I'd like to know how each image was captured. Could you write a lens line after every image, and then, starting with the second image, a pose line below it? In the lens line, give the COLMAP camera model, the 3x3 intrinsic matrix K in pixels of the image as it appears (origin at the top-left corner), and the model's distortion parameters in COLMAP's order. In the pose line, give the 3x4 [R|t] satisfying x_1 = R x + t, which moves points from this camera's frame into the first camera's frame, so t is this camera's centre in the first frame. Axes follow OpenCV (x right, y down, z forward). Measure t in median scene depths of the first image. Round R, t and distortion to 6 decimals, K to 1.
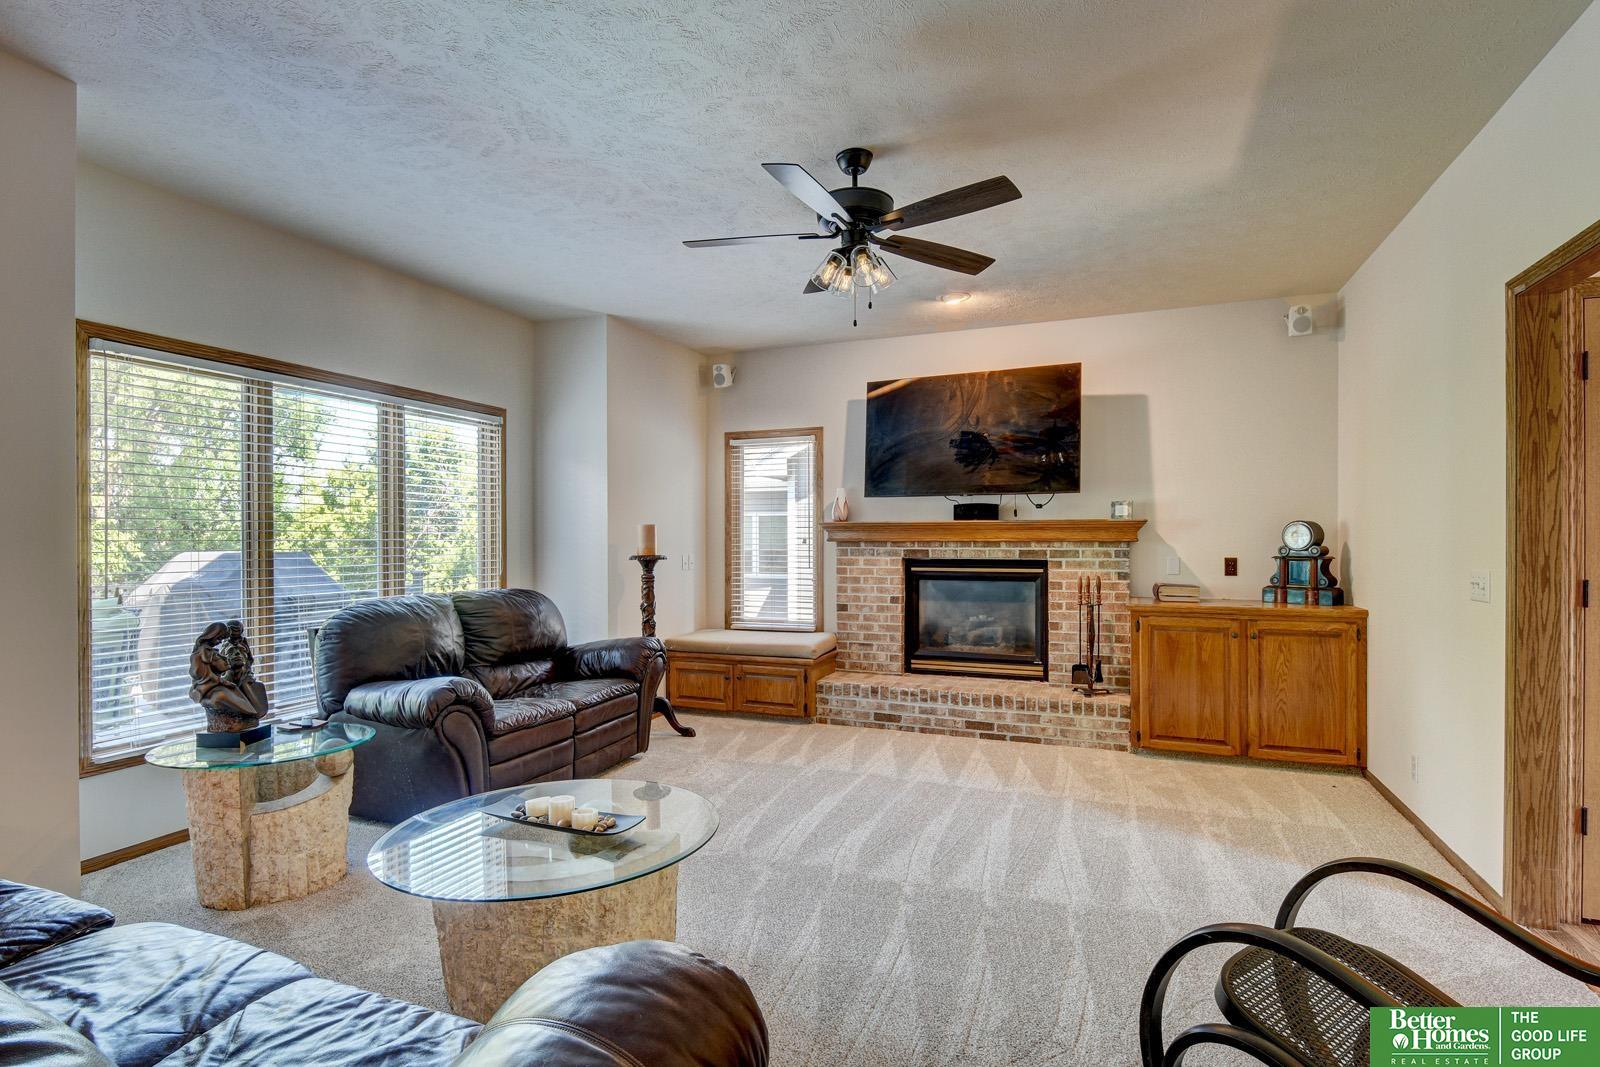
lens RADIAL K [[768.6, 0, 816.0], [0, 768.6, 544.7], [0, 0, 1]] dist [-0.021550, -0.003162]
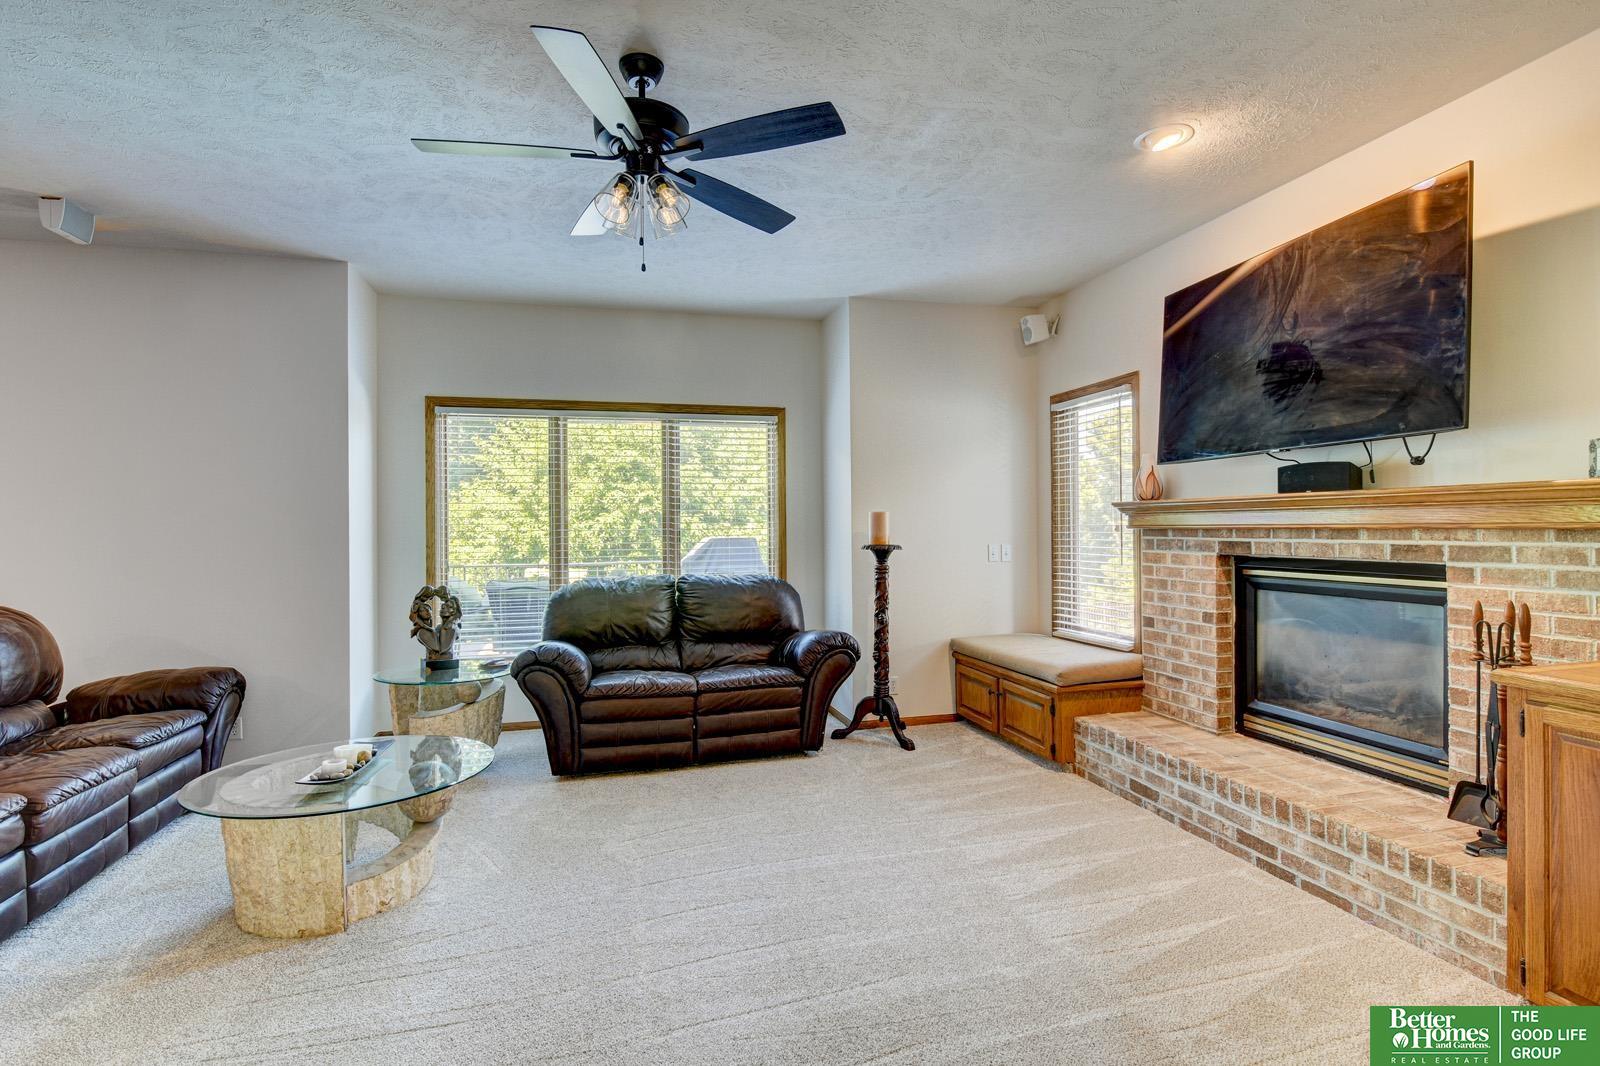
lens RADIAL K [[768.6, 0, 806.2], [0, 768.6, 523.7], [0, 0, 1]] dist [-0.021550, -0.003162]
pose [[0.586633, -0.007504, -0.809818, 0.460872], [0.003860, 0.999972, -0.006470, -0.005819], [0.809844, 0.000669, 0.586645, 0.363963]]
